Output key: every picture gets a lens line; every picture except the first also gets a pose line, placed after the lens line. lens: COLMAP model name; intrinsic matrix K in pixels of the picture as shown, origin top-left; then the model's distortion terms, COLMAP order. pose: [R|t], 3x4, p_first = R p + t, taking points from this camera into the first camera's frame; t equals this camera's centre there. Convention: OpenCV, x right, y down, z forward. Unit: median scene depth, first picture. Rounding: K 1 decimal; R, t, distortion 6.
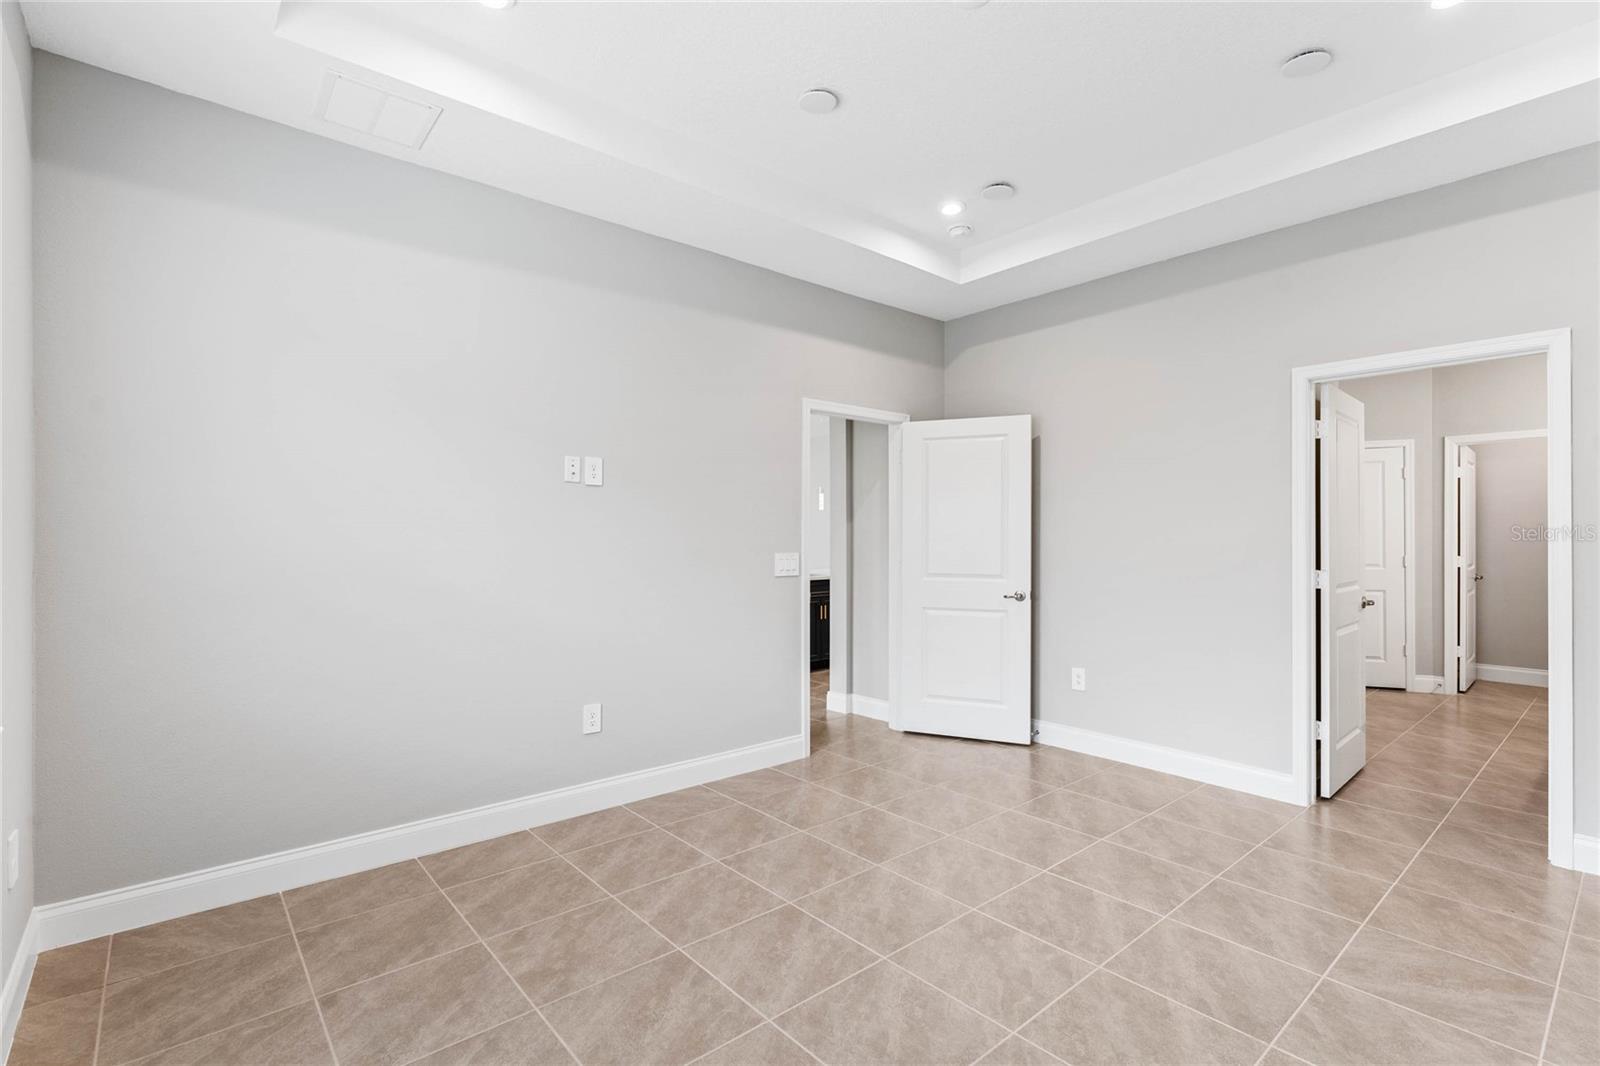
lens RADIAL K [[733.6, 0, 794.5], [0, 733.6, 536.7], [0, 0, 1]] dist [-0.001306, -0.000114]
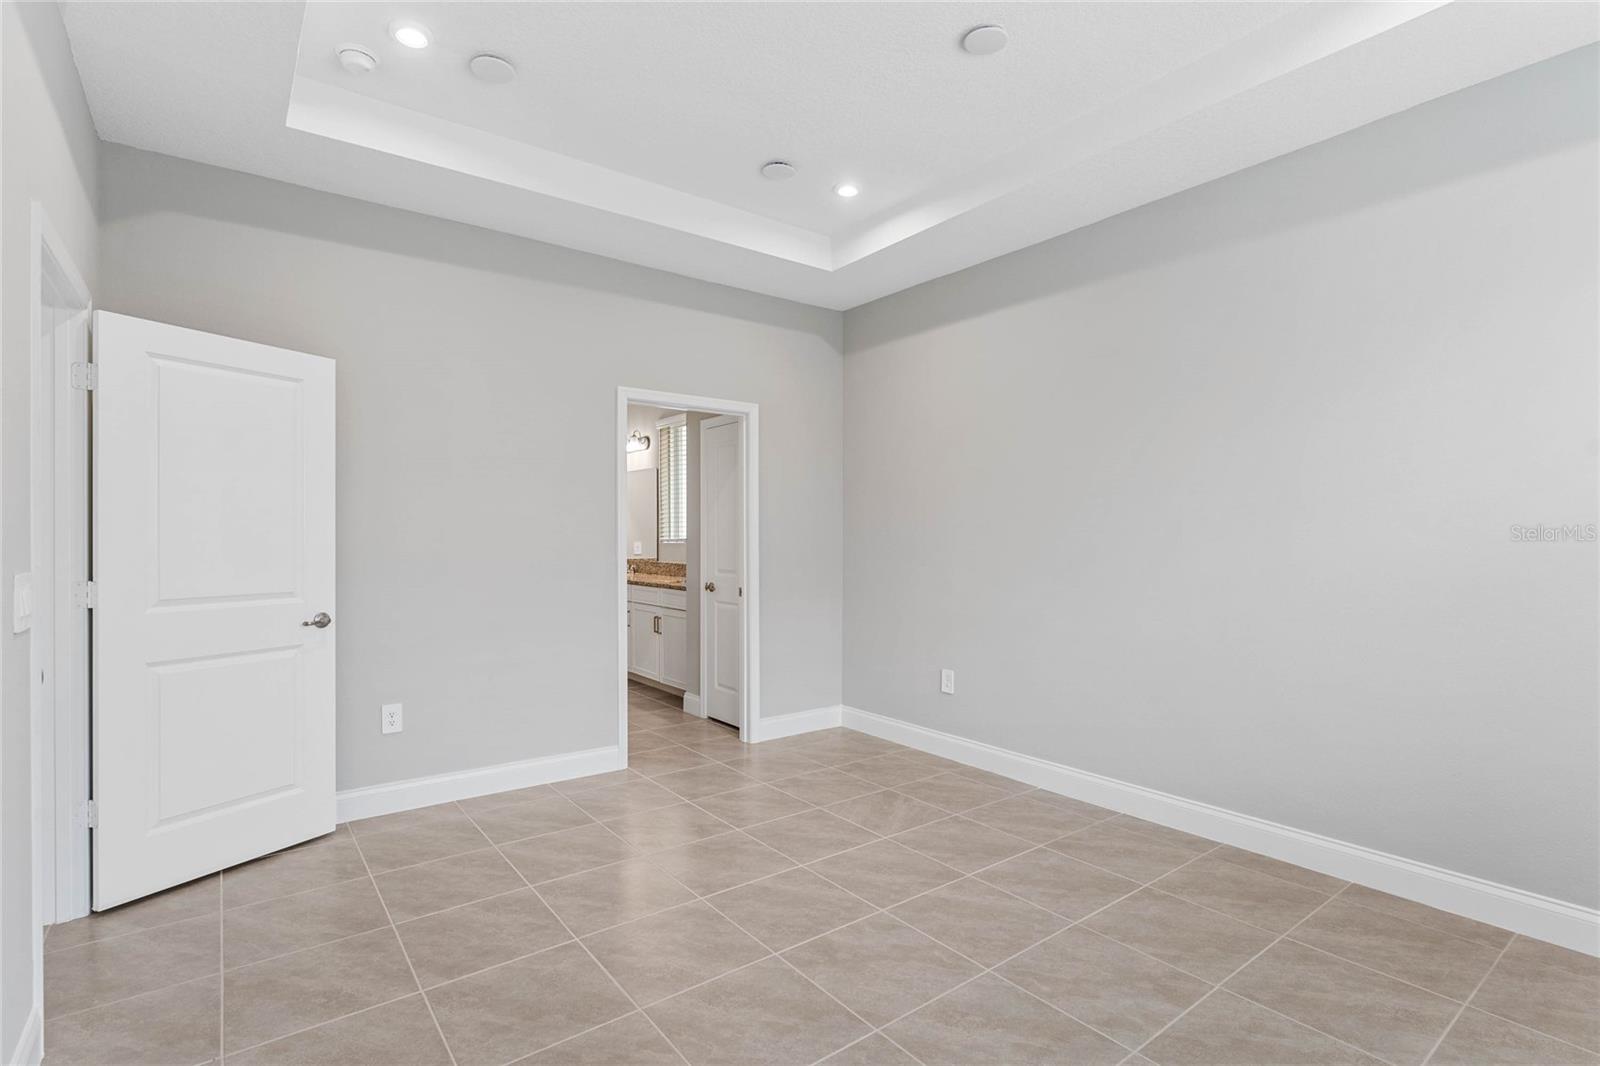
lens RADIAL K [[762.1, 0, 800.0], [0, 762.1, 533.0], [0, 0, 1]] dist [-0.000505, 0.000042]
pose [[0.060317, 0.002056, 0.998177, -0.572910], [-0.002576, 0.999995, -0.001904, -0.000864], [-0.998176, -0.002457, 0.060322, 0.773930]]
